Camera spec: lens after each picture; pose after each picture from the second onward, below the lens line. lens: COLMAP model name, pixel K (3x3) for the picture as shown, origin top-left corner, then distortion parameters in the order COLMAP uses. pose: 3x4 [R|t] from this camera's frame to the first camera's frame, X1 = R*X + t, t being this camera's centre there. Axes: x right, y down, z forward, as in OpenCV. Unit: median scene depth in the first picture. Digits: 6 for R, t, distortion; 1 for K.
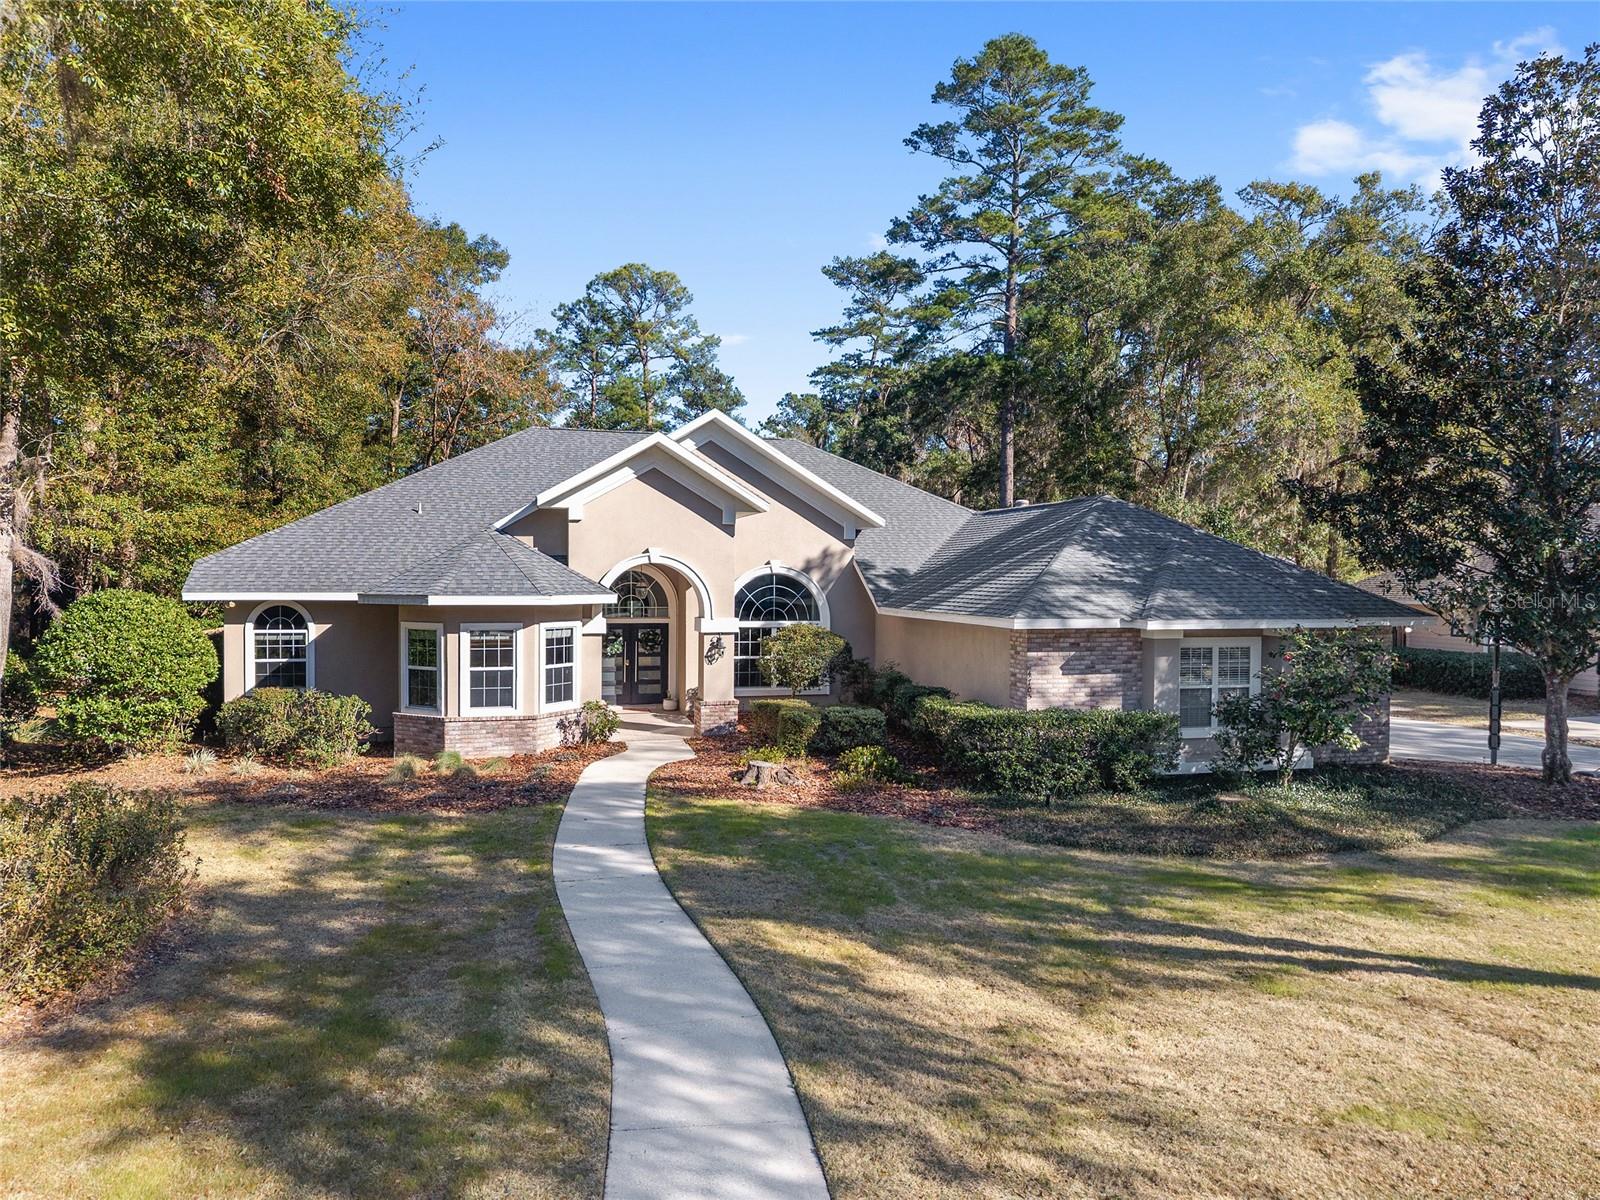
lens RADIAL K [[1111.7, 0, 800.0], [0, 1111.7, 600.0], [0, 0, 1]] dist [0.033537, -0.056830]
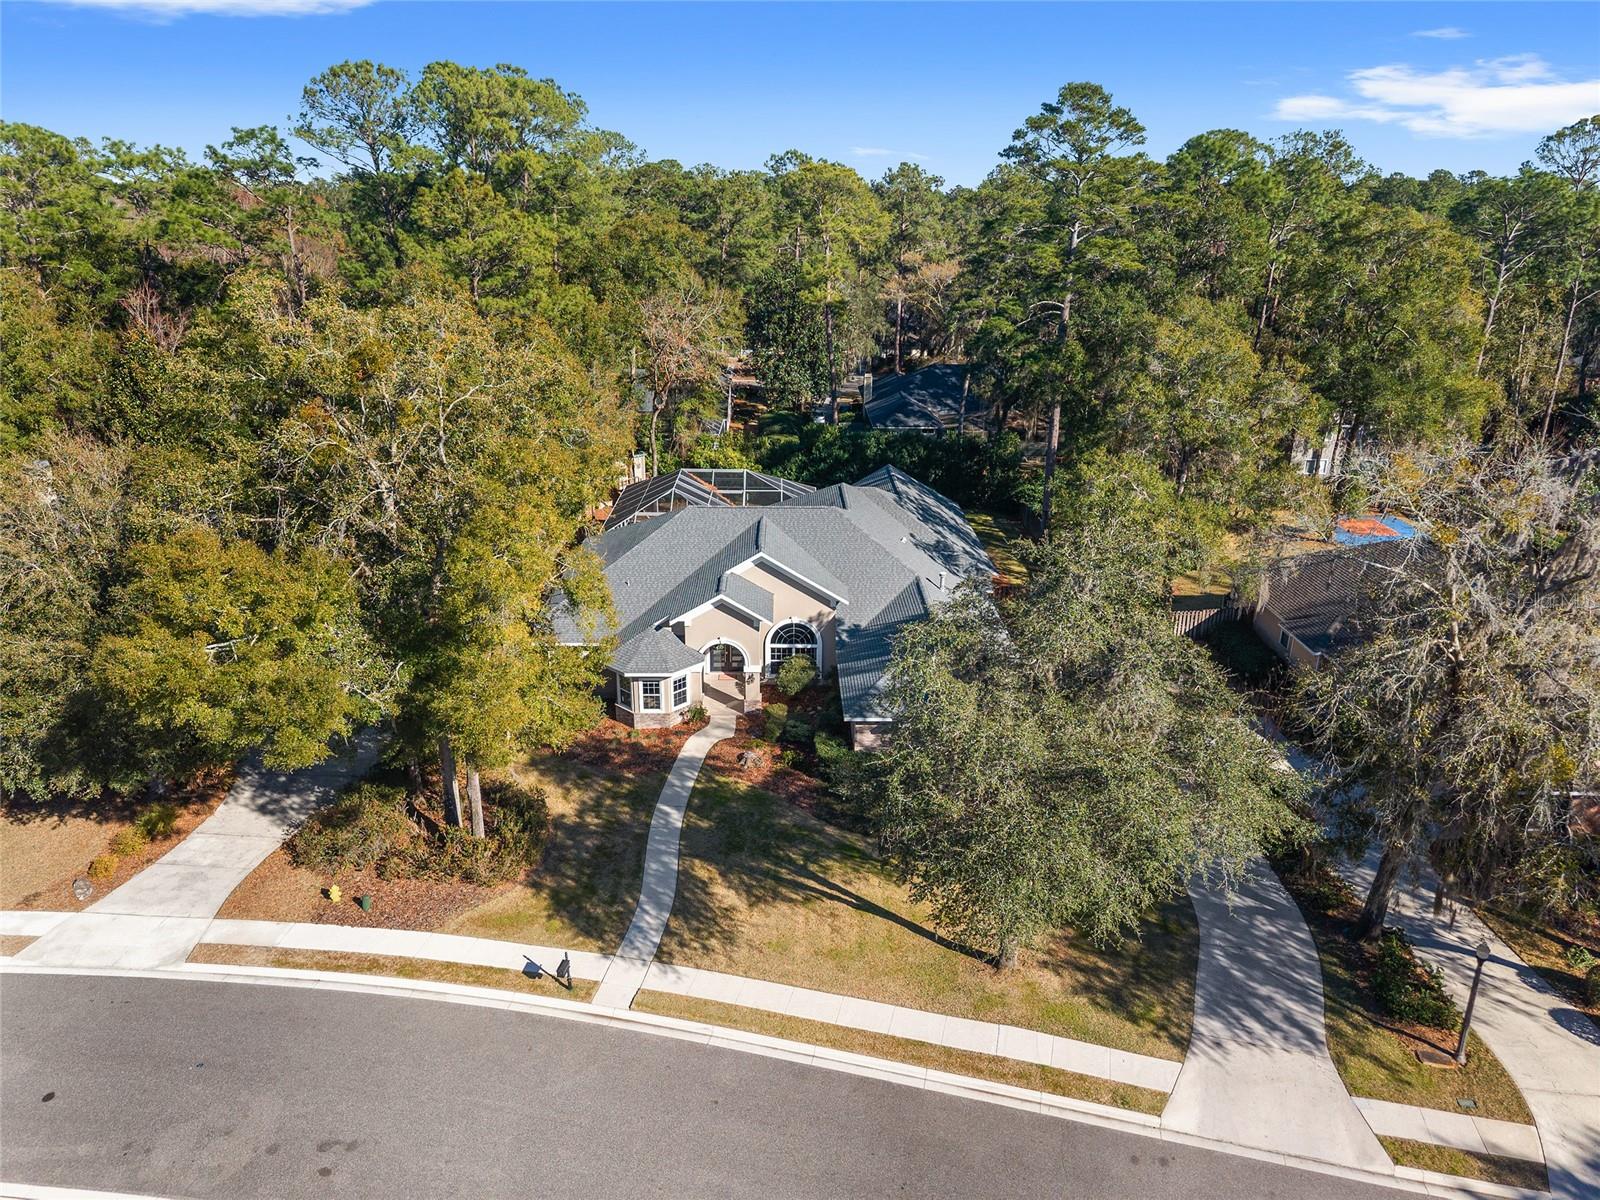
lens RADIAL K [[1111.7, 0, 800.0], [0, 1111.7, 600.0], [0, 0, 1]] dist [0.033537, -0.056830]
pose [[0.971370, 0.091865, -0.219091, 0.528249], [-0.016674, 0.946301, 0.322858, -0.885203], [0.236986, -0.309961, 0.920740, -1.050426]]
